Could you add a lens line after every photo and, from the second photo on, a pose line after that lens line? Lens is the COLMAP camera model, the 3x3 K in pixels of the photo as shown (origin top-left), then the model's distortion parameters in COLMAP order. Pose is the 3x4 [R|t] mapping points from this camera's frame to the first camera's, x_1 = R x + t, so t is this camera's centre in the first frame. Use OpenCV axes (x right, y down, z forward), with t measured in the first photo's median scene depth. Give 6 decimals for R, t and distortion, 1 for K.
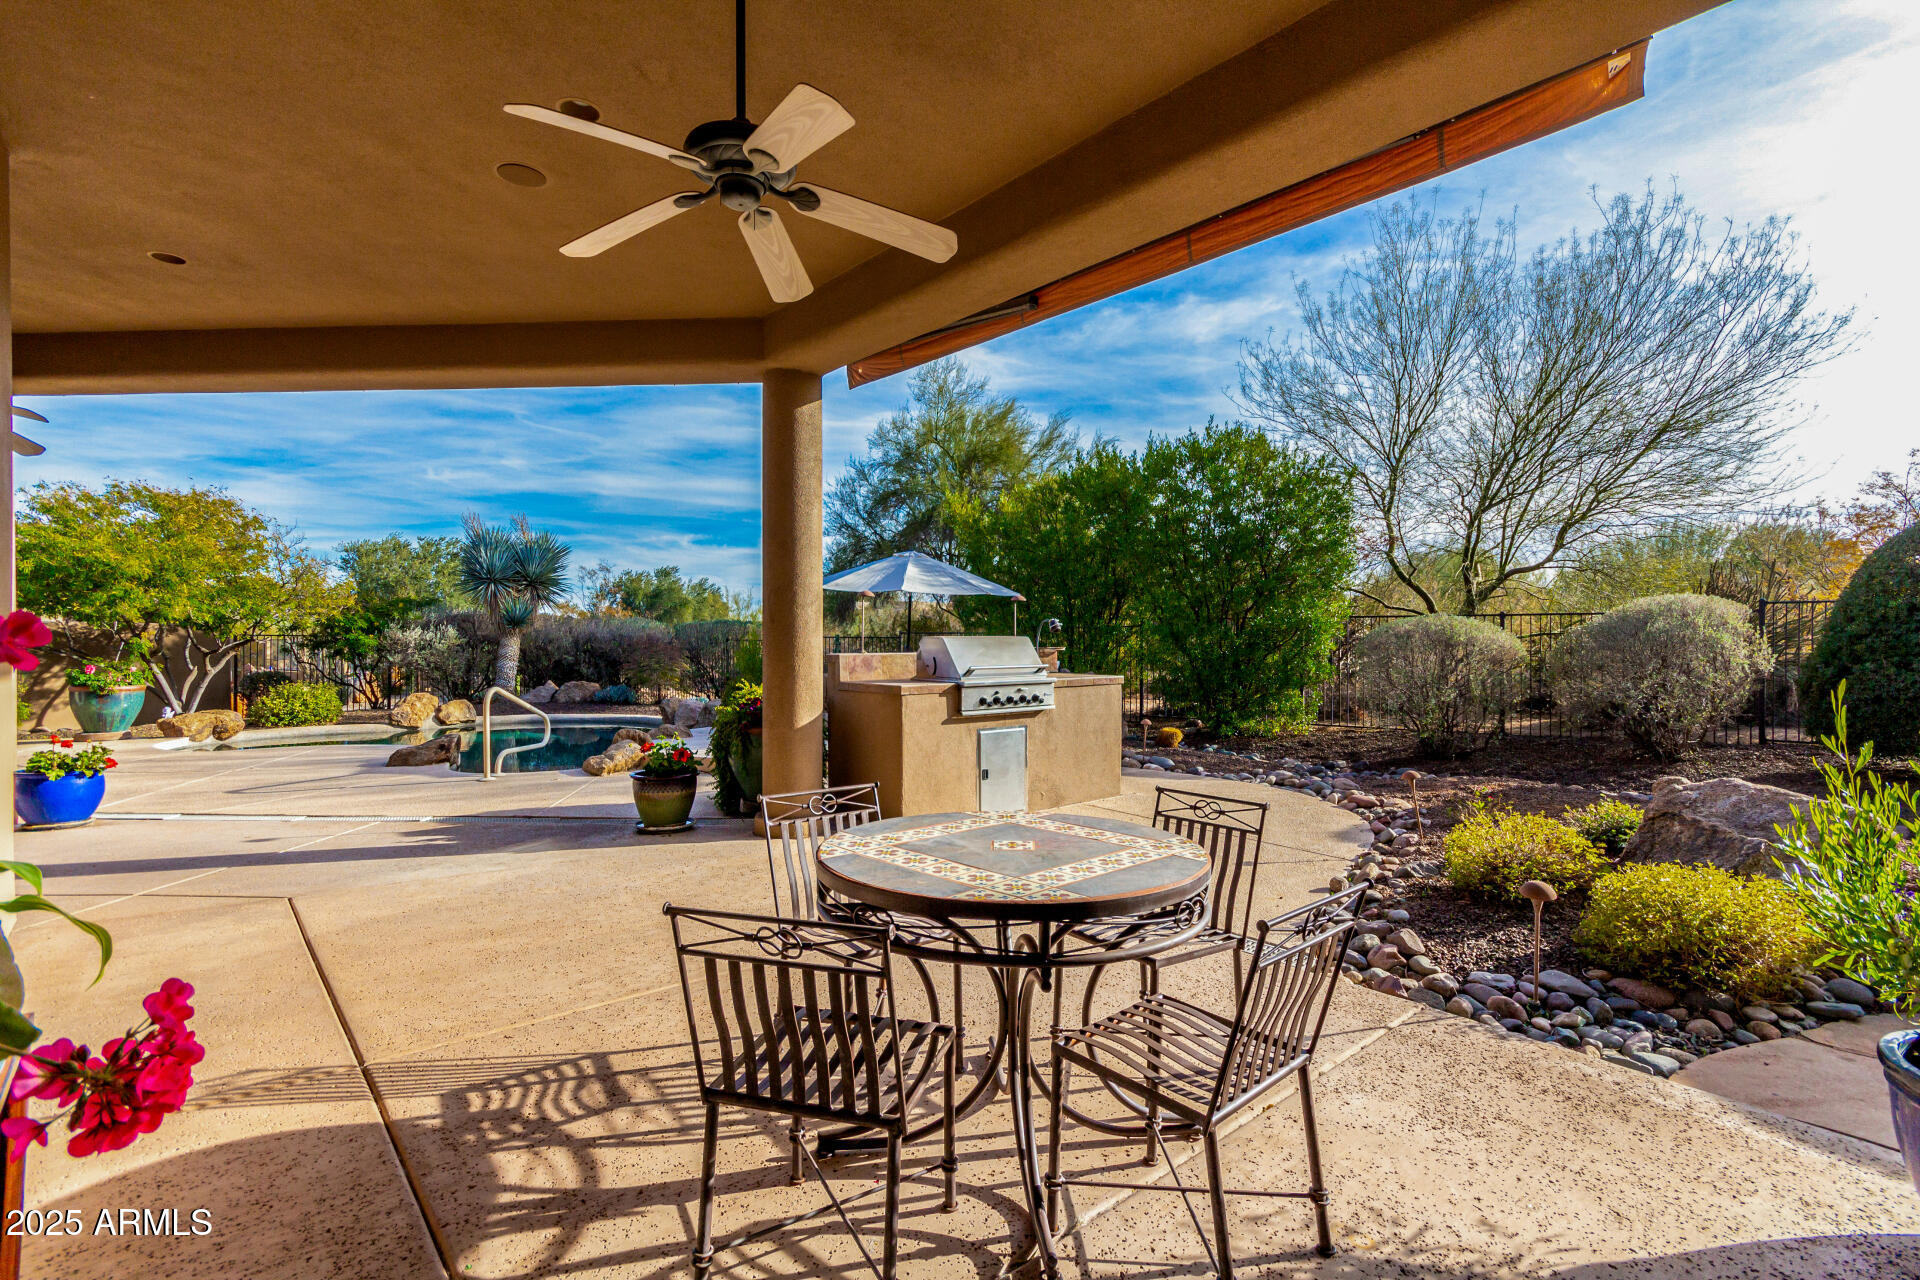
lens RADIAL K [[894.3, 0, 968.7], [0, 894.3, 629.7], [0, 0, 1]] dist [0.010588, 0.000034]
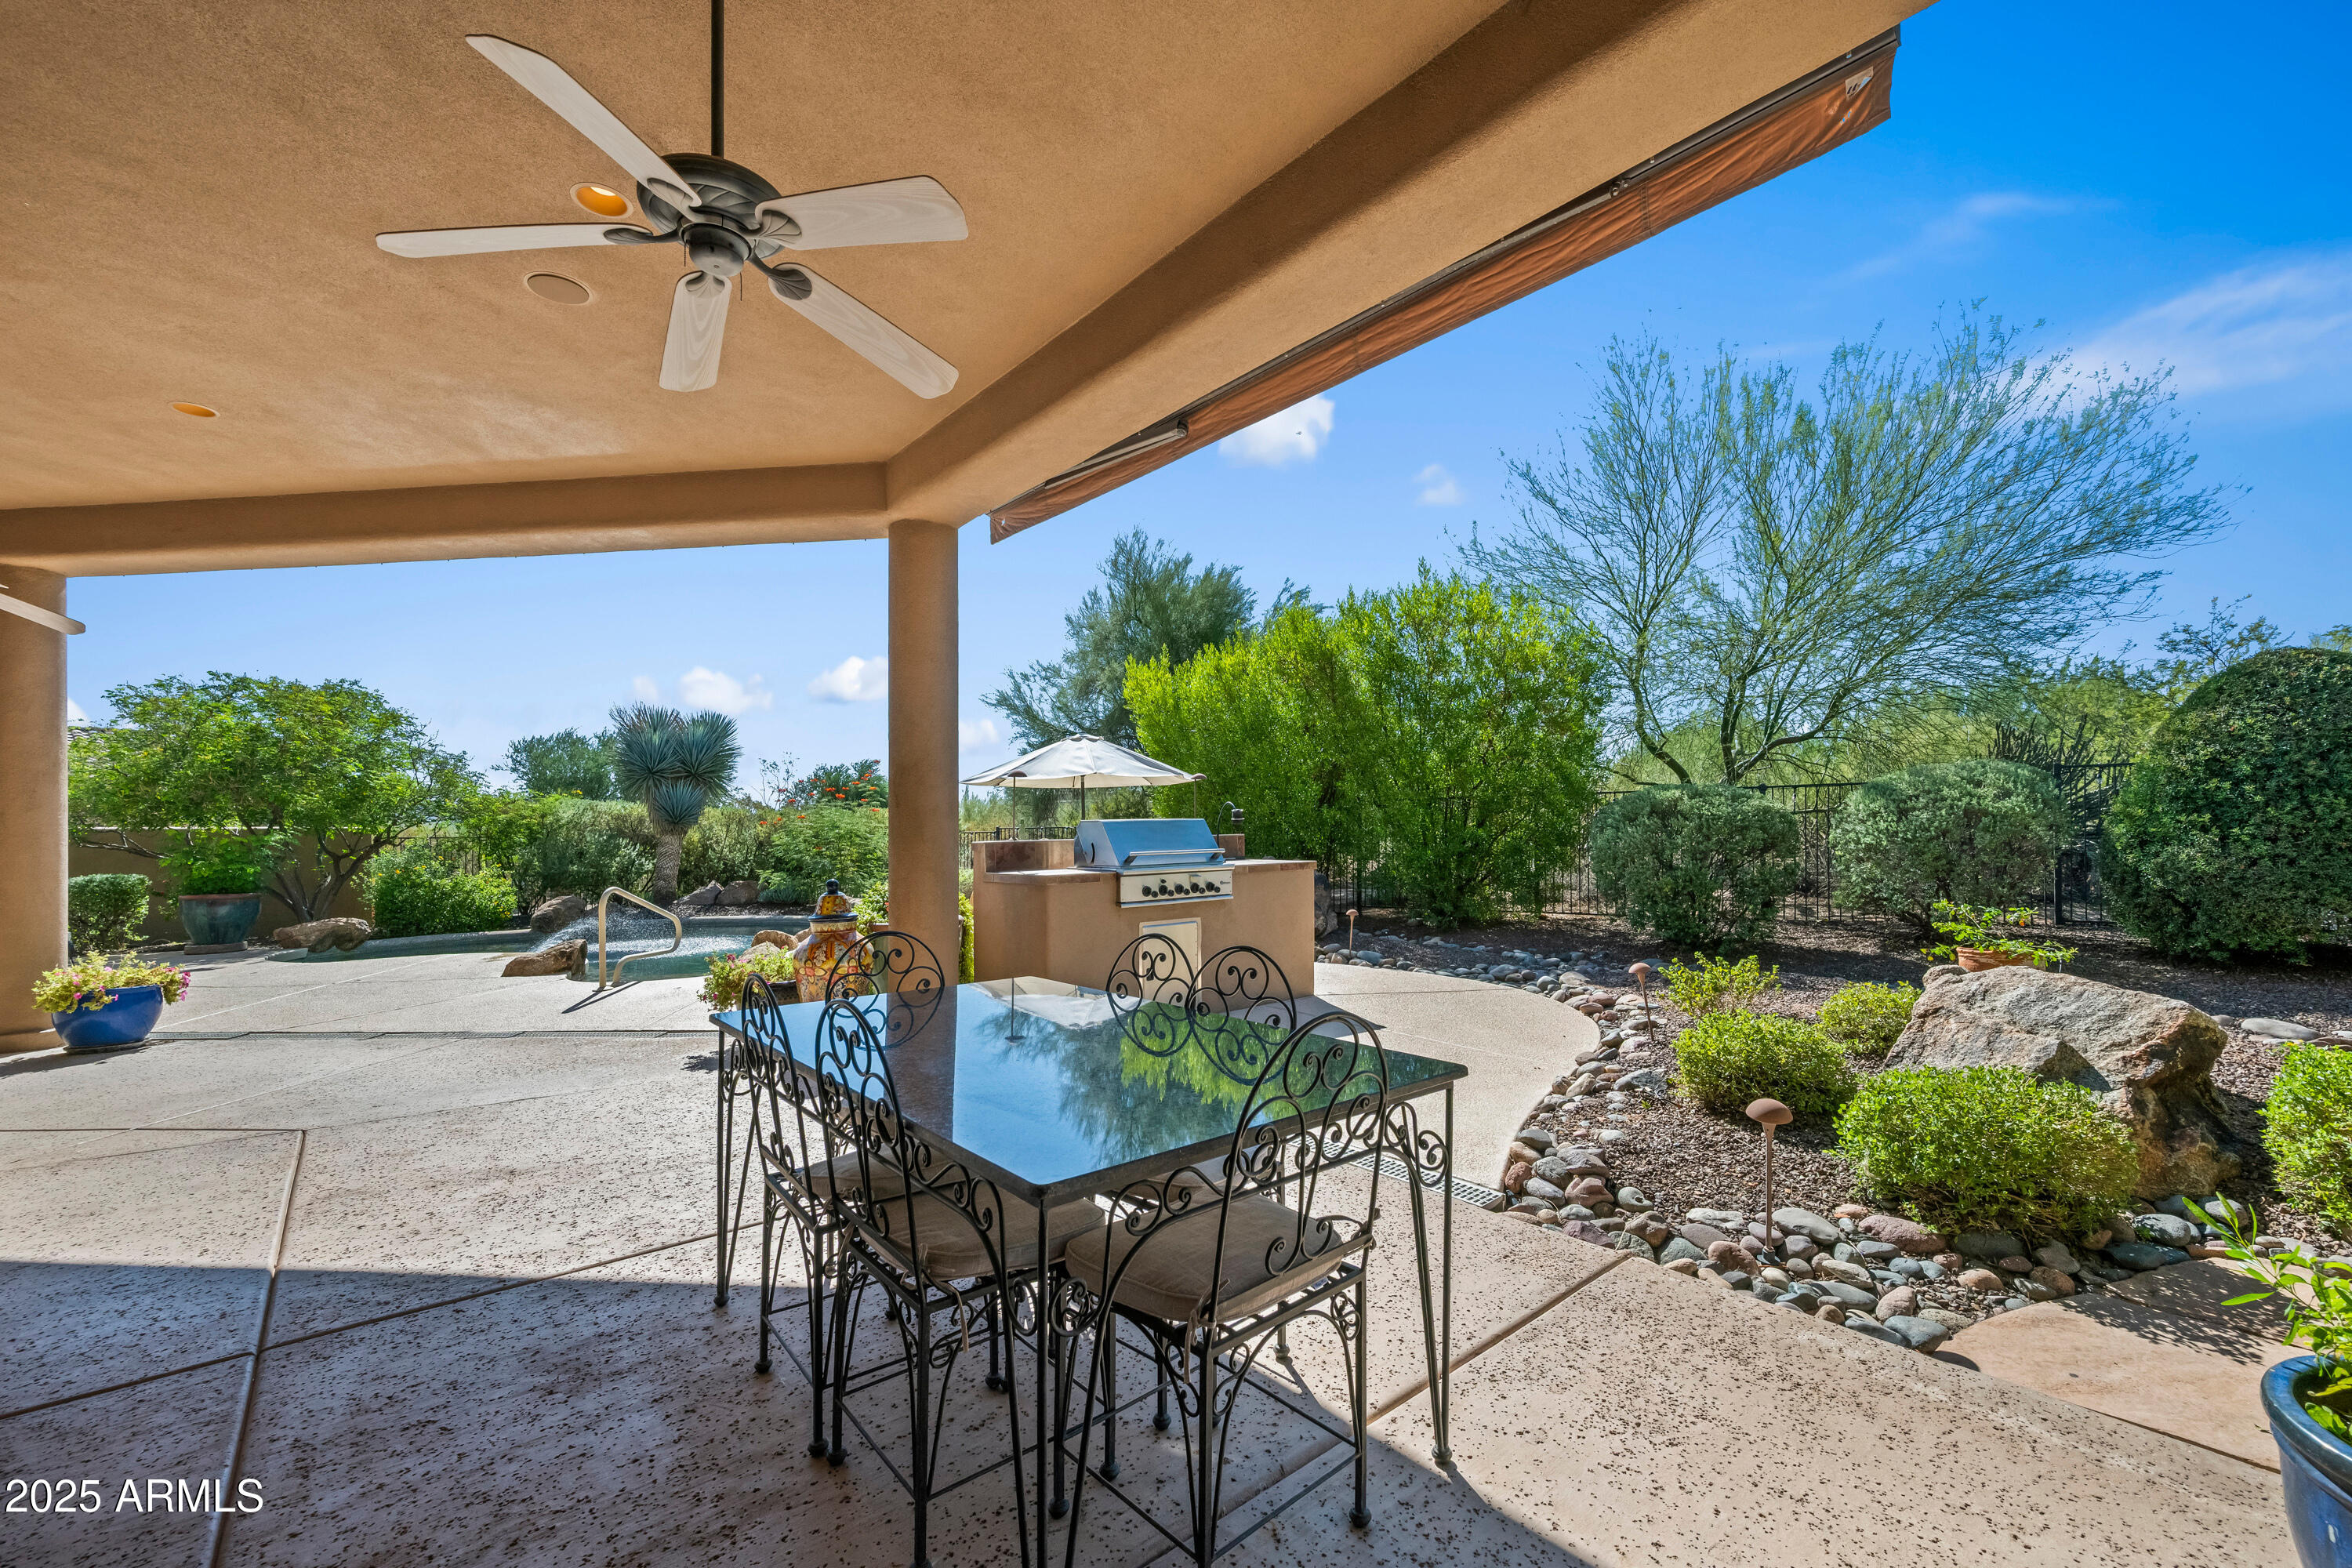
lens RADIAL K [[929.7, 0, 1175.8], [0, 929.7, 832.1], [0, 0, 1]] dist [0.001766, 0.000308]
pose [[0.999034, -0.021972, -0.038066, 0.132972], [0.022389, 0.999693, 0.010568, 0.020660], [0.037822, -0.011410, 0.999219, 0.144254]]
